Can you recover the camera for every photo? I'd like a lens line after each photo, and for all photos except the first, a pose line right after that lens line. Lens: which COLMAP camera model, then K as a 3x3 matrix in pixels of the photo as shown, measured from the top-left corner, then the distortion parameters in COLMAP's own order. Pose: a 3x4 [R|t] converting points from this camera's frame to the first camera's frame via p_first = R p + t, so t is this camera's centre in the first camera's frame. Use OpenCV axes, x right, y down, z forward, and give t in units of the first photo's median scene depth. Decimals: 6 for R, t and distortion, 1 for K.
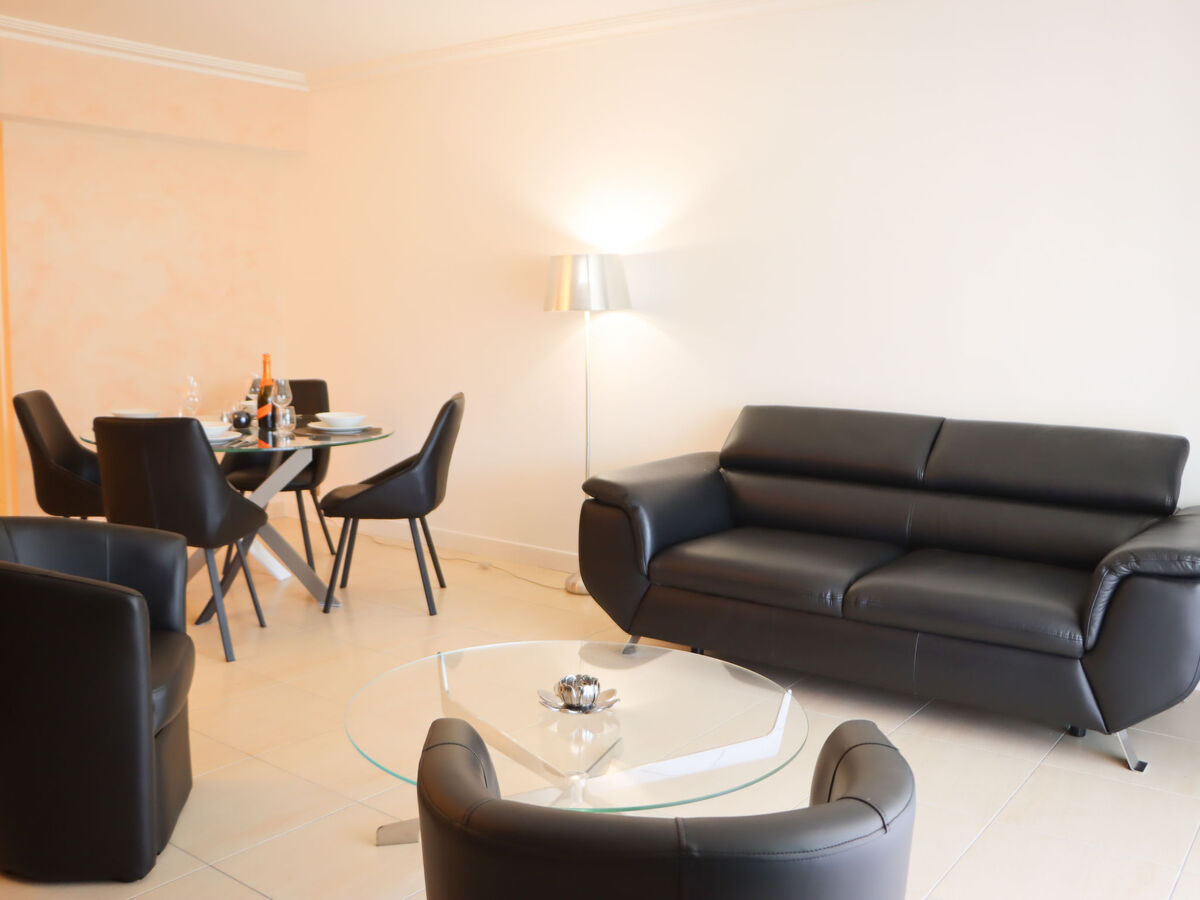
lens RADIAL K [[1106.3, 0, 604.5], [0, 1106.3, 460.4], [0, 0, 1]] dist [-0.177295, 0.146136]
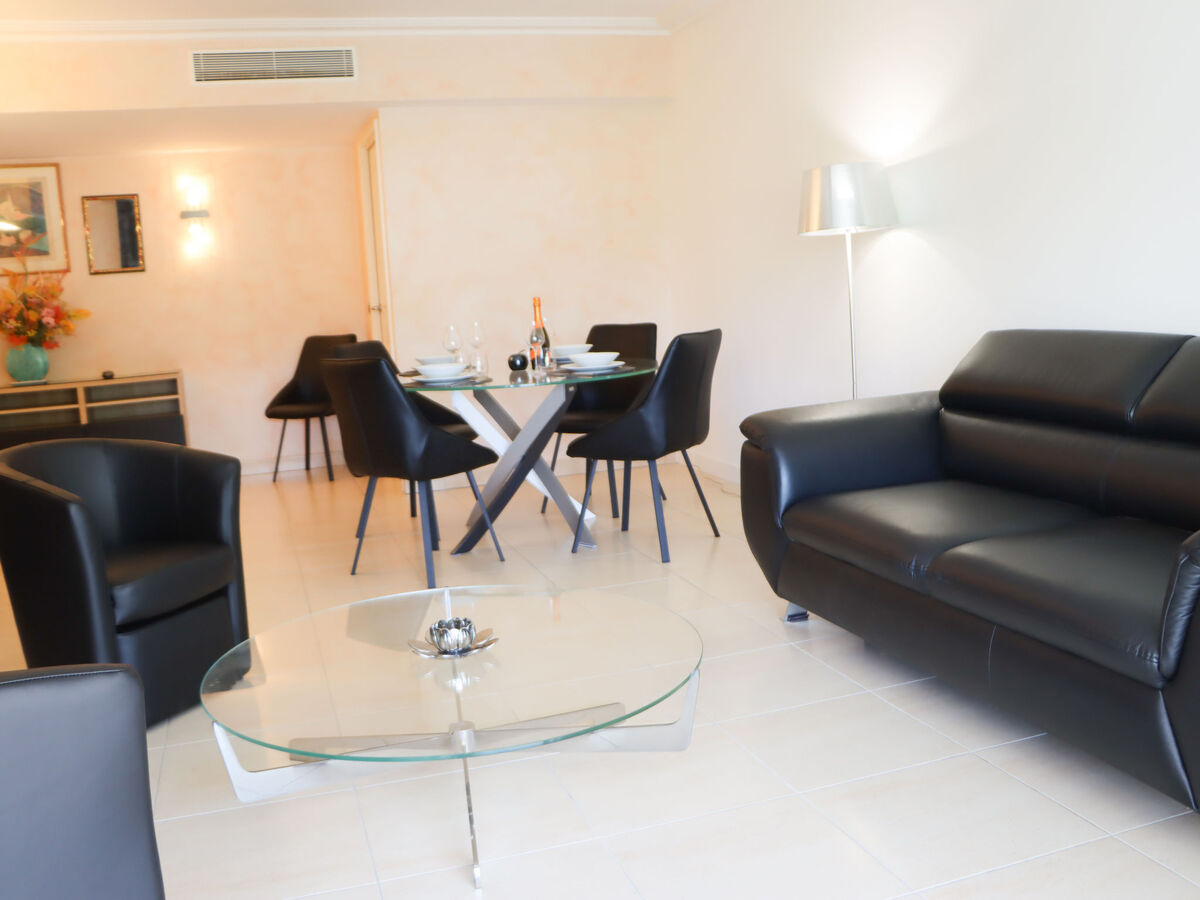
lens RADIAL K [[1106.3, 0, 604.5], [0, 1106.3, 460.4], [0, 0, 1]] dist [-0.177295, 0.146136]
pose [[0.820887, 0.026737, -0.570464, 0.361672], [-0.006306, 0.999267, 0.037760, 0.017020], [0.571055, -0.027400, 0.820454, 0.193851]]
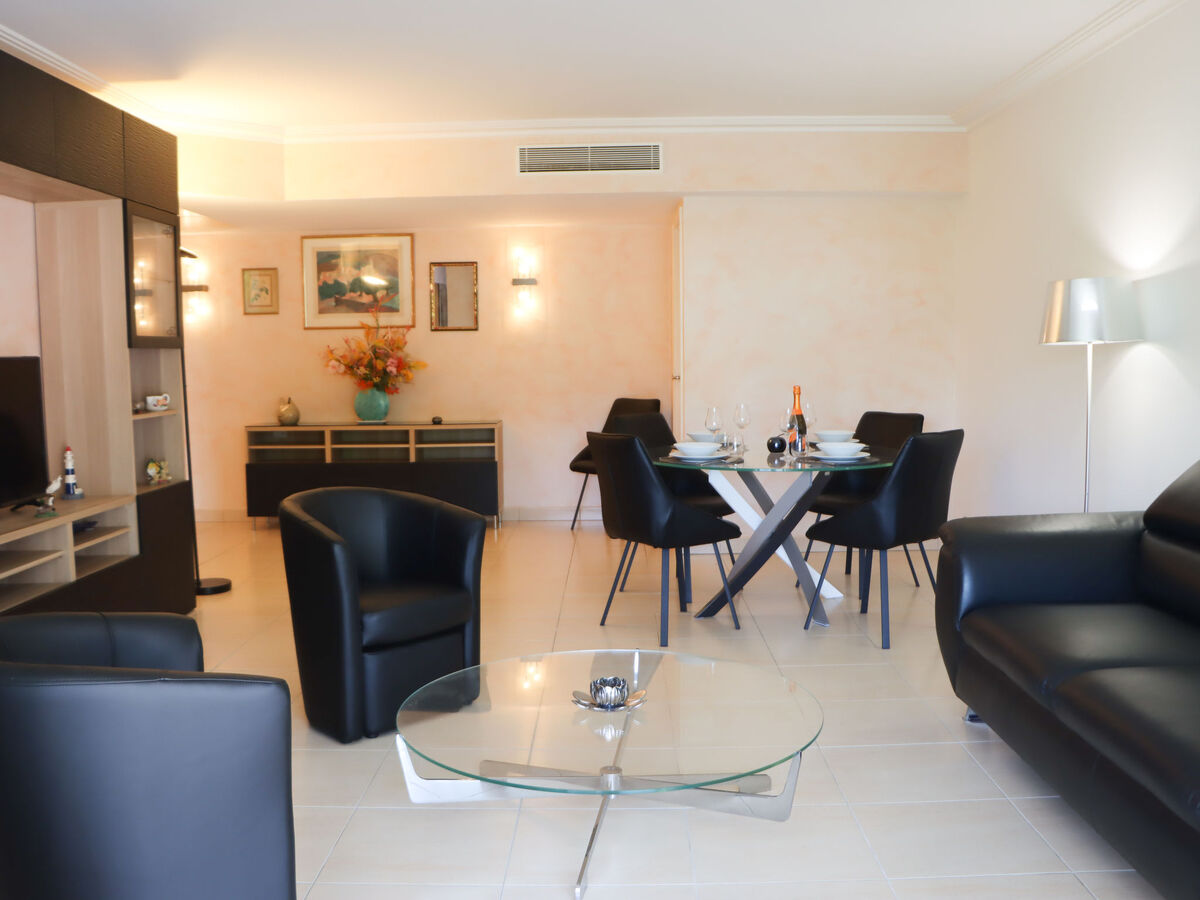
lens RADIAL K [[1106.3, 0, 604.5], [0, 1106.3, 460.4], [0, 0, 1]] dist [-0.177295, 0.146136]
pose [[0.597084, 0.057460, -0.800118, 0.494967], [-0.088791, 0.996036, 0.005270, -0.012802], [0.797250, 0.067896, 0.599819, 0.201151]]
